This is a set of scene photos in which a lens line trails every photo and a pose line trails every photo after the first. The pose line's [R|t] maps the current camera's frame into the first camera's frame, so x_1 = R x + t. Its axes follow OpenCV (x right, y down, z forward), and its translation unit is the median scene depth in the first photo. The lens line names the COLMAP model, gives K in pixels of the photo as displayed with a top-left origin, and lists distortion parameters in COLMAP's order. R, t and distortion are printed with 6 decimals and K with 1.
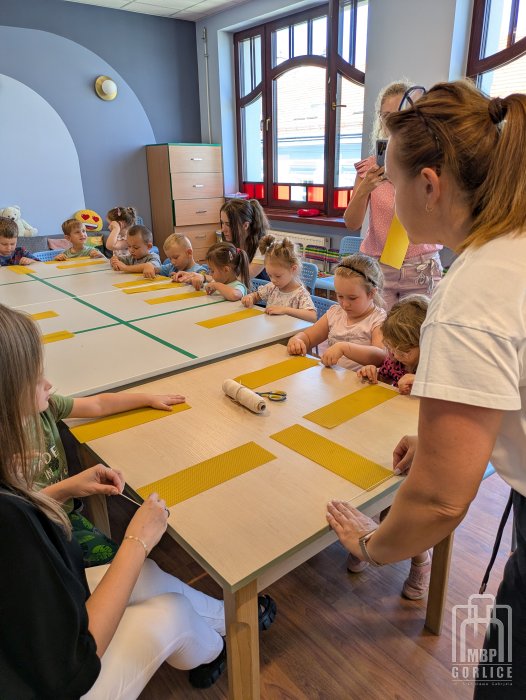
lens RADIAL K [[537.9, 0, 262.0], [0, 537.9, 346.4], [0, 0, 1]] dist [0.060176, -0.065941]
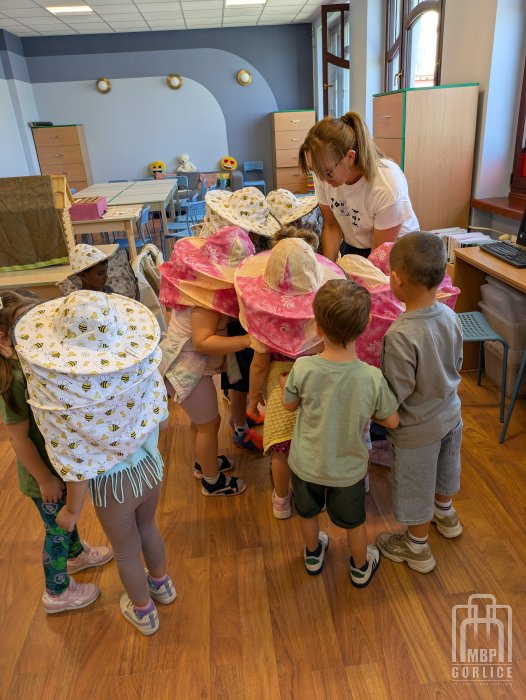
lens RADIAL K [[534.5, 0, 263.0], [0, 534.5, 350.0], [0, 0, 1]] dist [0.053024, -0.056102]
pose [[0.825254, 0.186415, -0.533109, 0.752844], [-0.135208, 0.981717, 0.133981, 0.091639], [0.548338, -0.038488, 0.835370, -0.328644]]
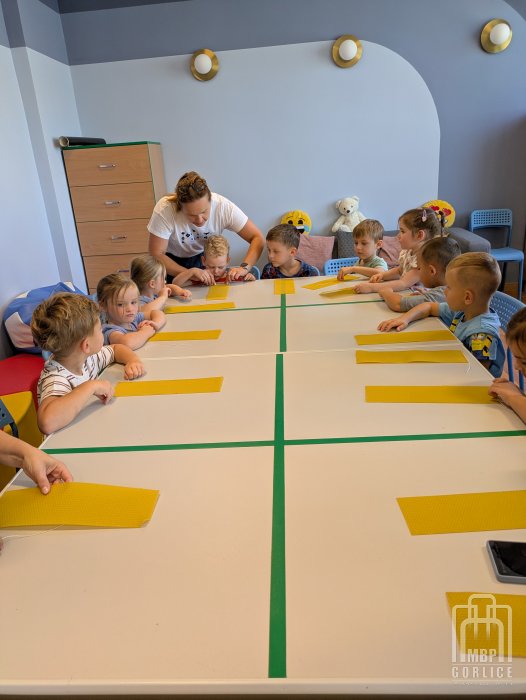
lens RADIAL K [[505.7, 0, 243.8], [0, 505.7, 351.5], [0, 0, 1]] dist [0.058835, -0.046562]
pose [[0.724963, 0.203037, -0.658182, 0.016936], [-0.160797, 0.979052, 0.124907, -0.080038], [0.669755, 0.015281, 0.742424, 0.242176]]
